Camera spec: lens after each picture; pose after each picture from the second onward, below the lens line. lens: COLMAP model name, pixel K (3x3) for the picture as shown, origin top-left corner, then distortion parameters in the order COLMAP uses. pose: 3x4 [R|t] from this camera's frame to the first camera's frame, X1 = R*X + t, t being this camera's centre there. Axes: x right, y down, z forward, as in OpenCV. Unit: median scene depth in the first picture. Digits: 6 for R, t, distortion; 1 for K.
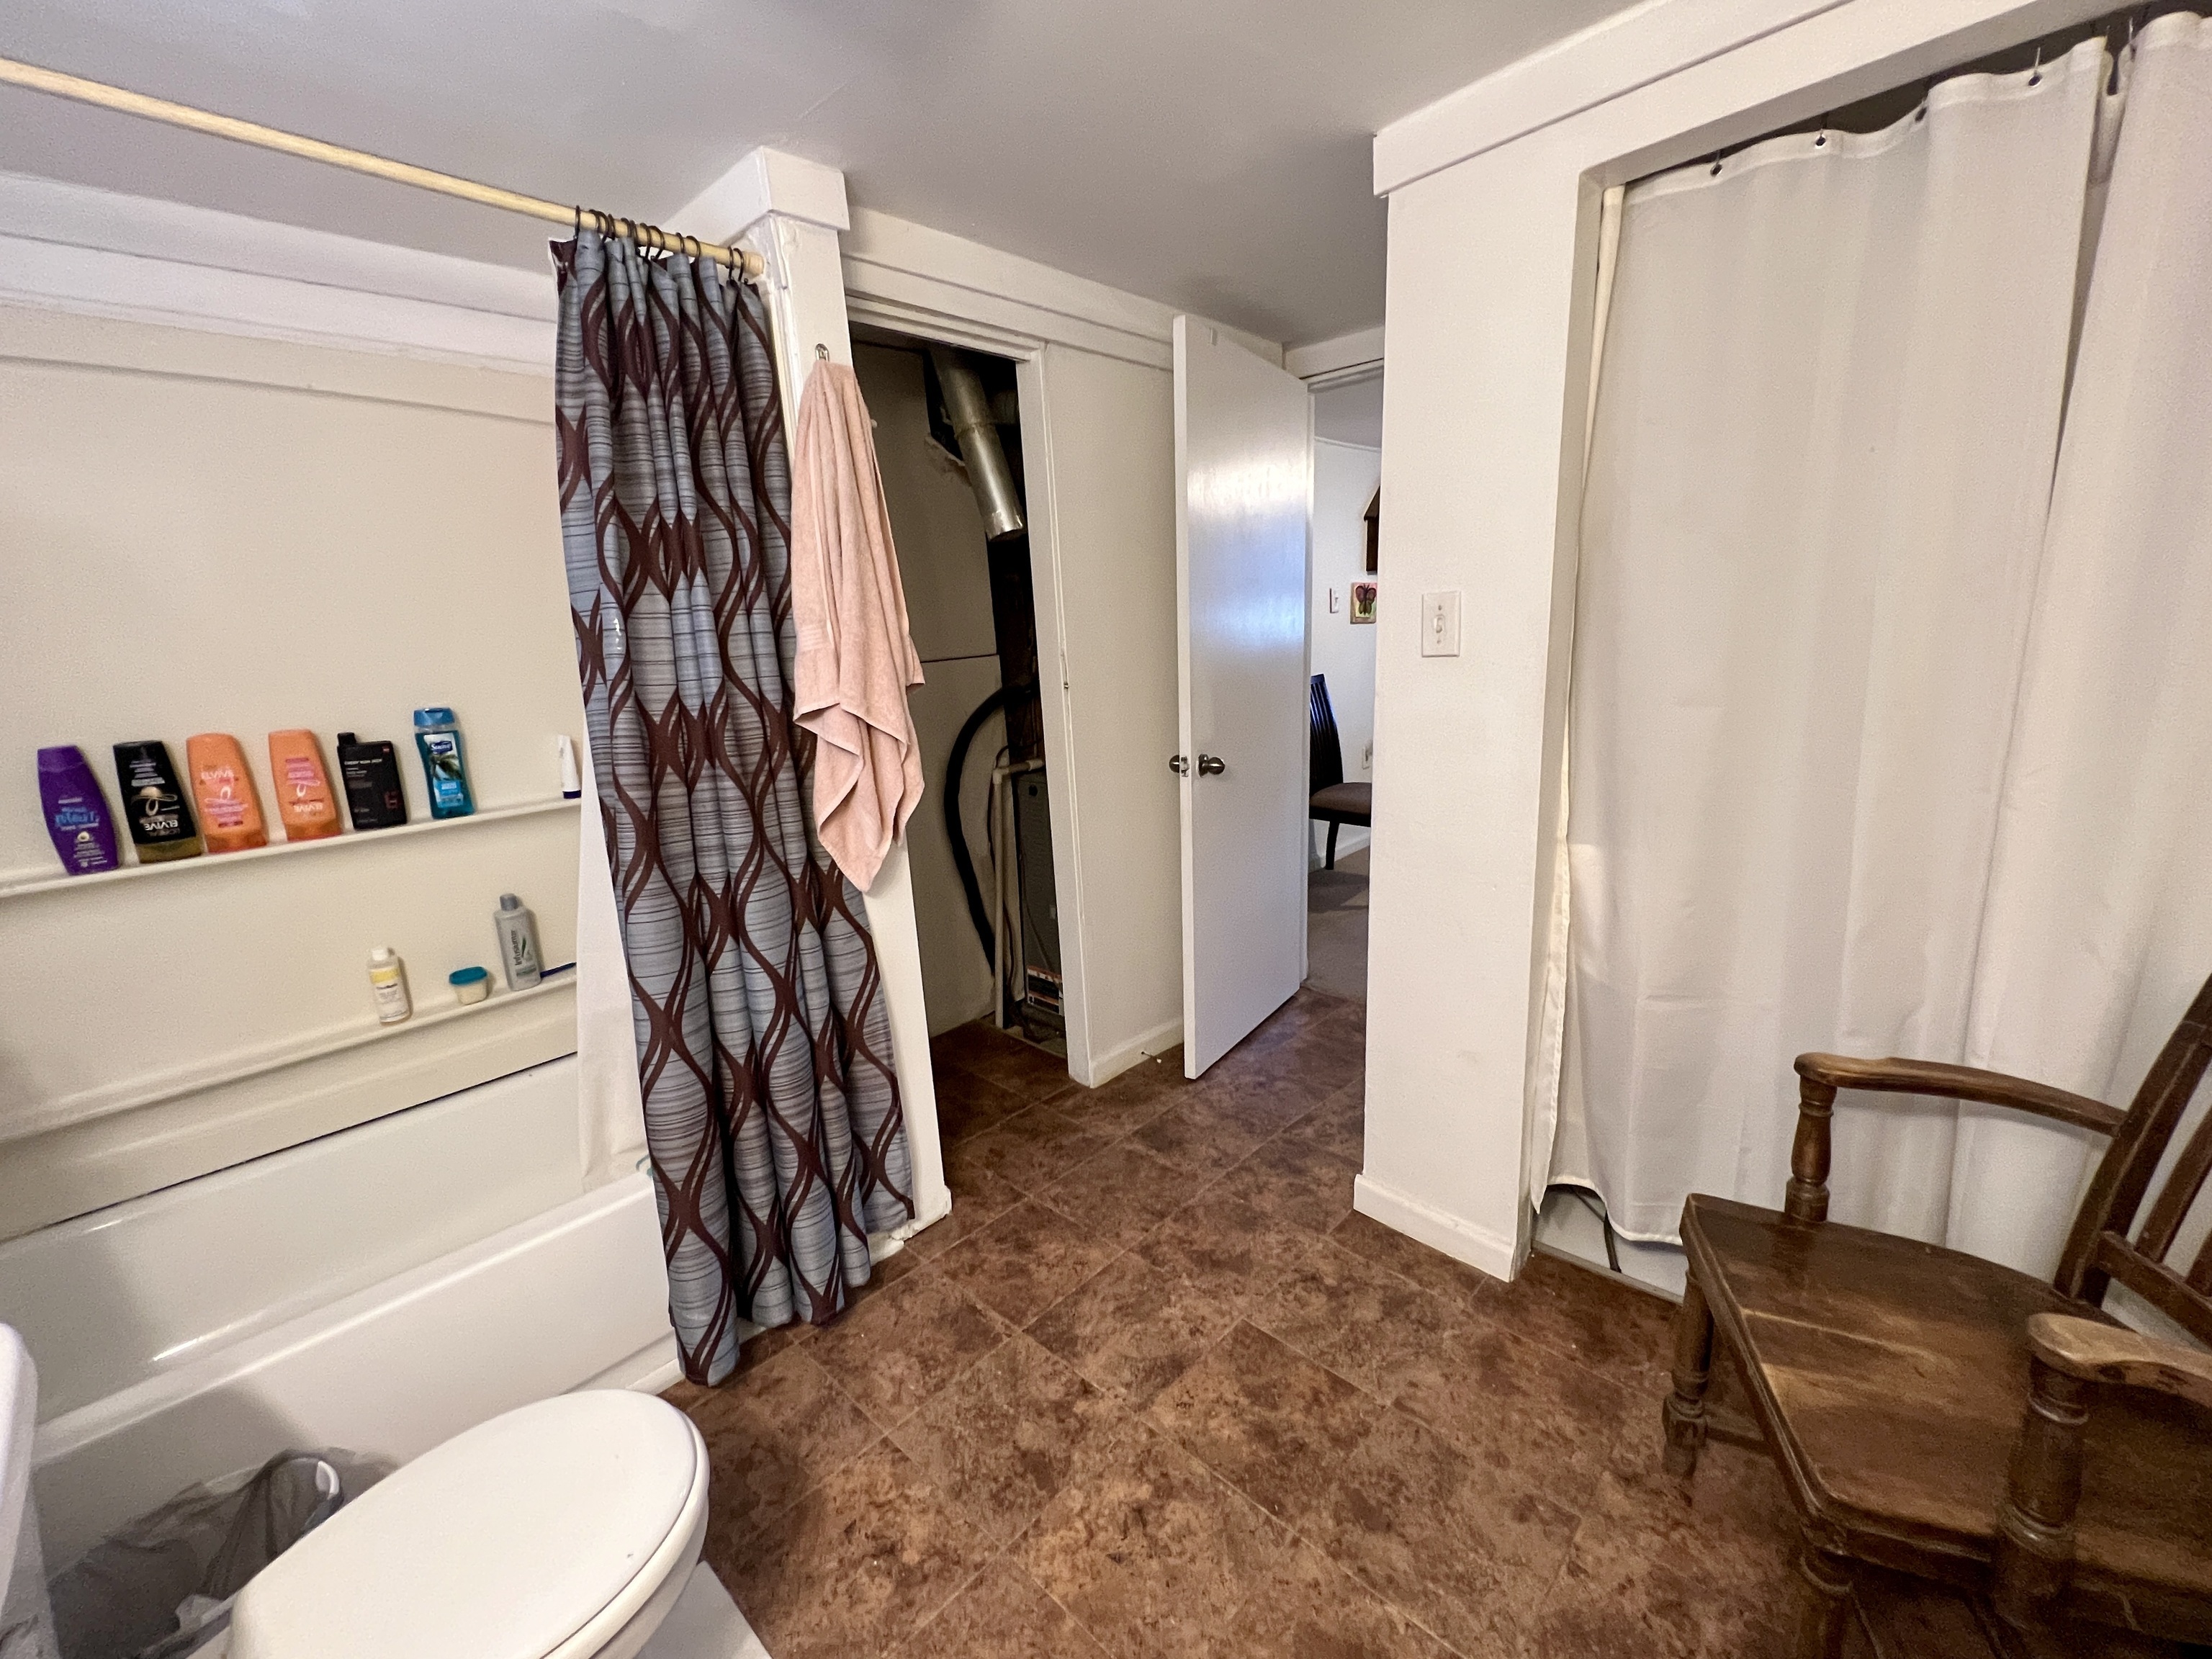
lens RADIAL K [[914.2, 0, 1098.2], [0, 914.2, 830.5], [0, 0, 1]] dist [-0.001393, -0.000076]
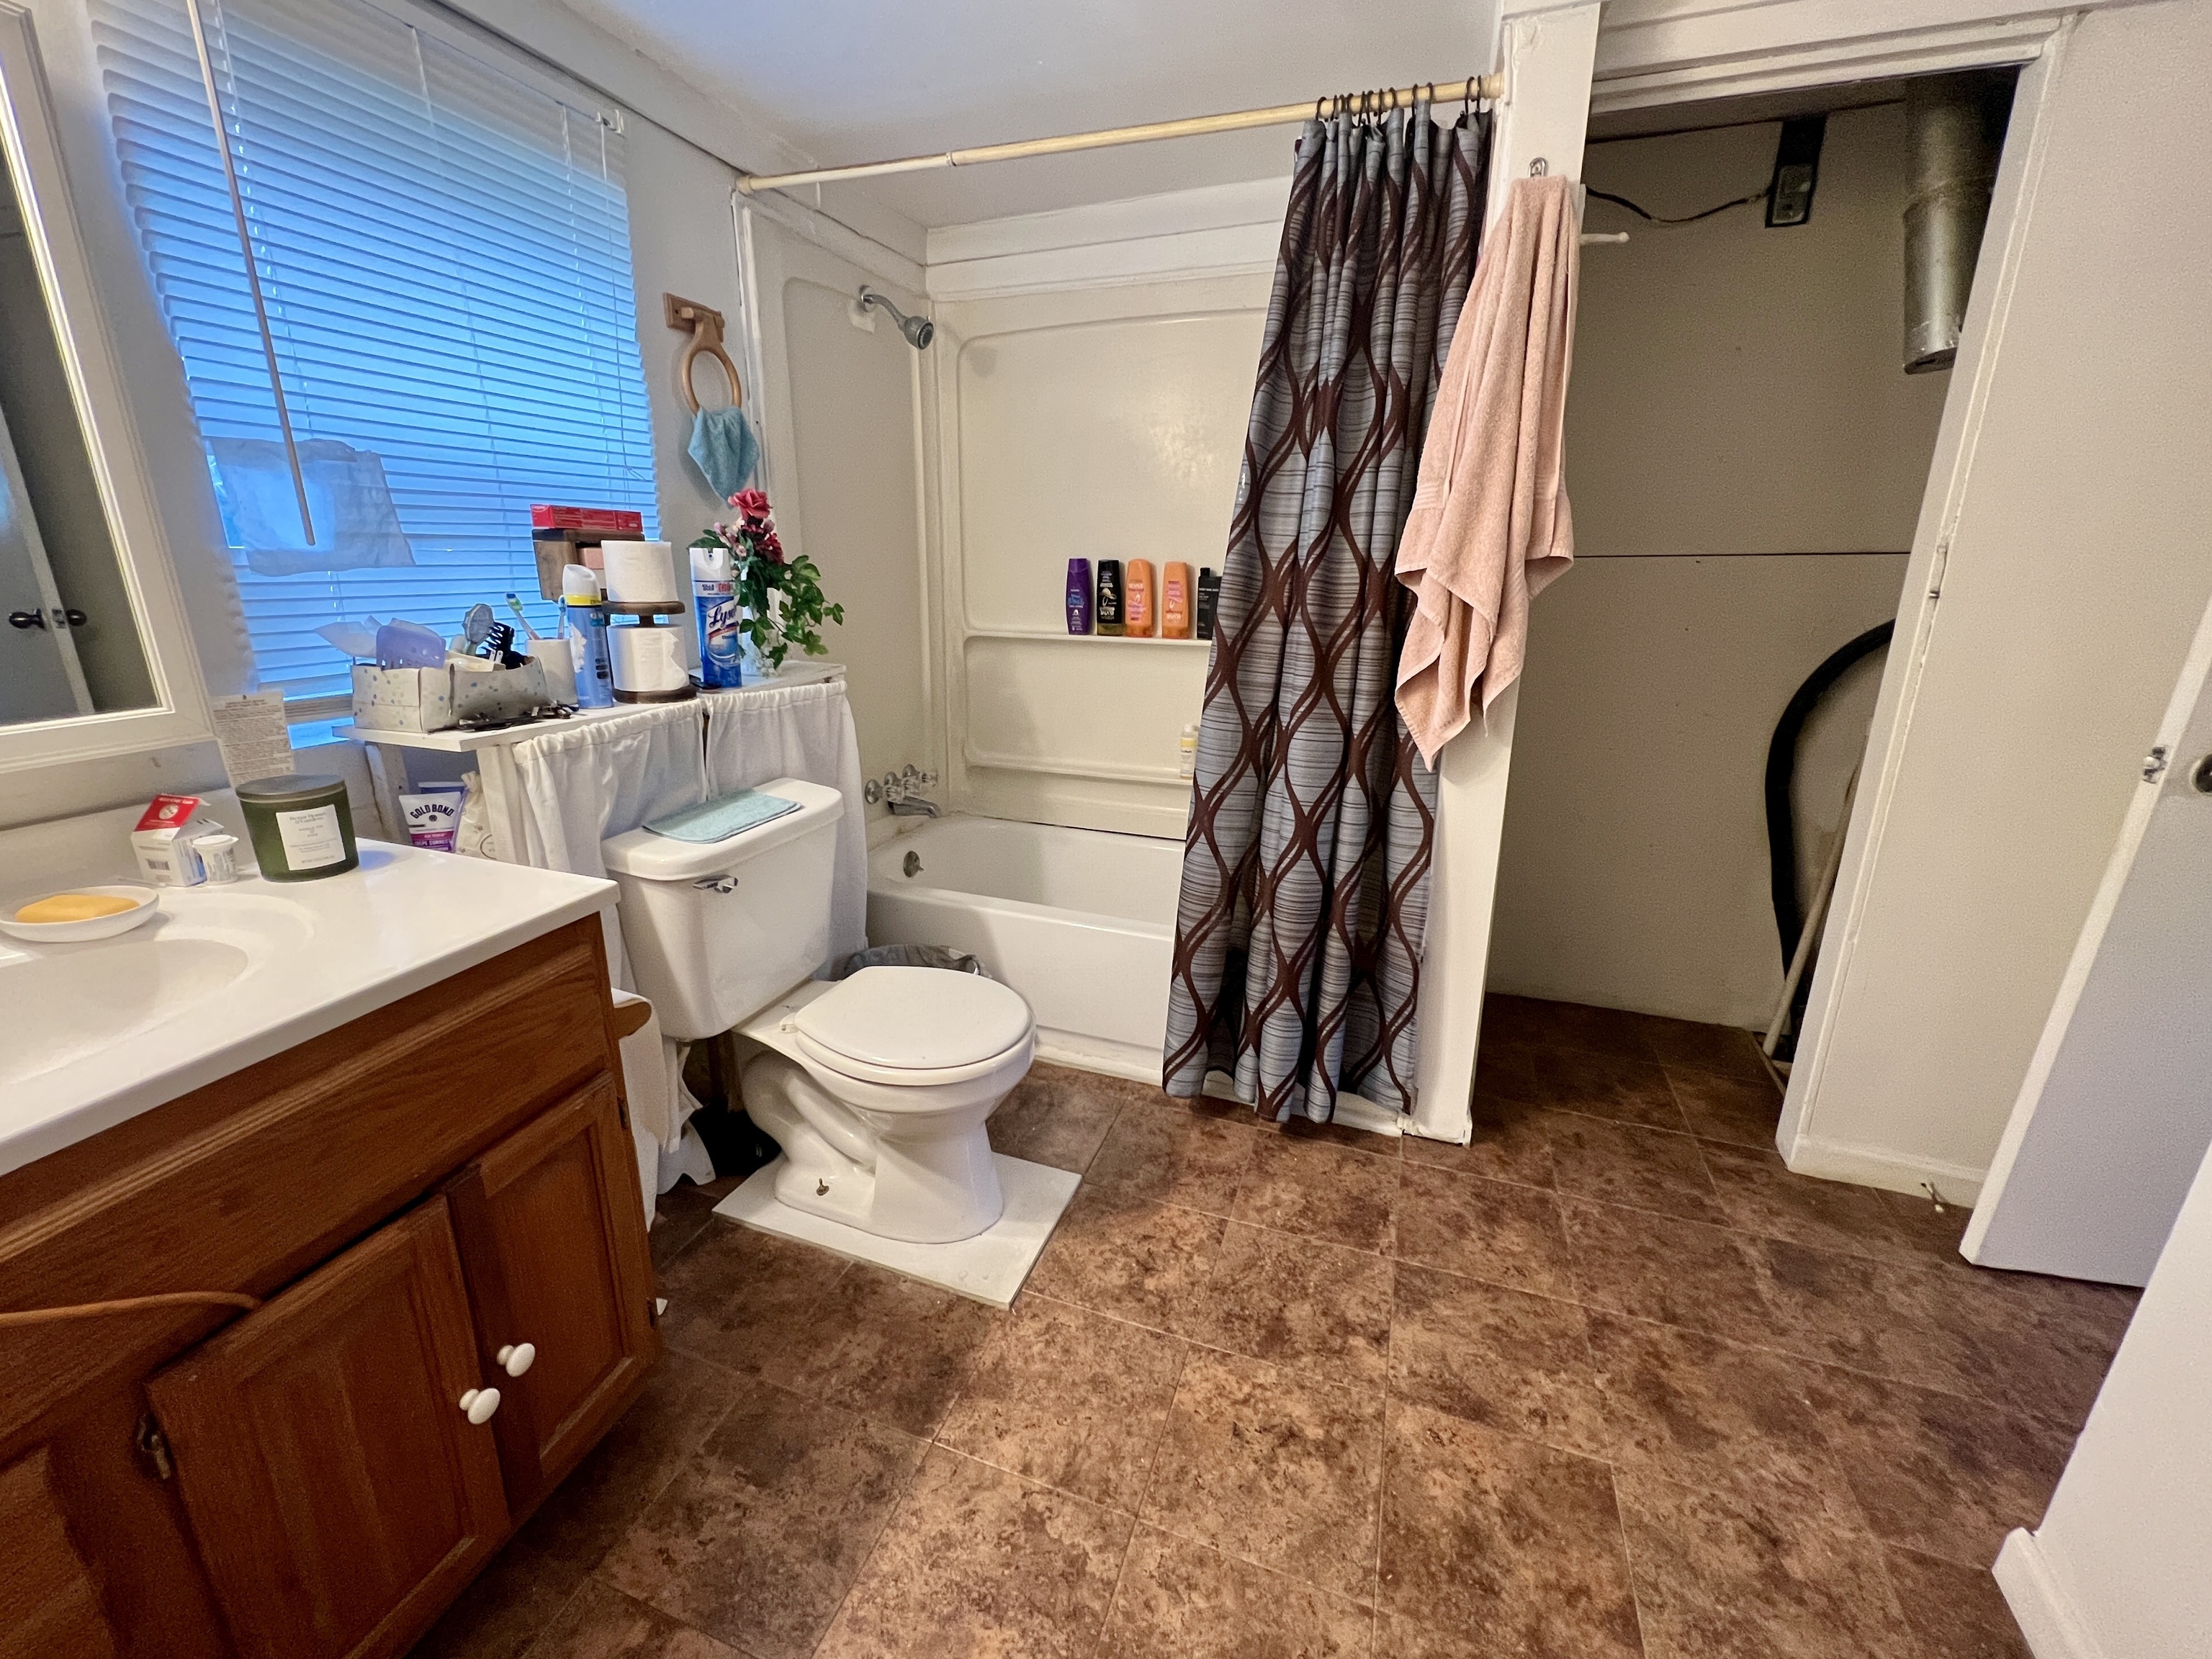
lens RADIAL K [[914.2, 0, 1098.2], [0, 914.2, 830.5], [0, 0, 1]] dist [-0.001393, -0.000076]
pose [[0.408611, 0.318205, -0.855443, 0.496973], [-0.228392, 0.943086, 0.241713, -0.030387], [0.883671, 0.096609, 0.458031, 0.277426]]
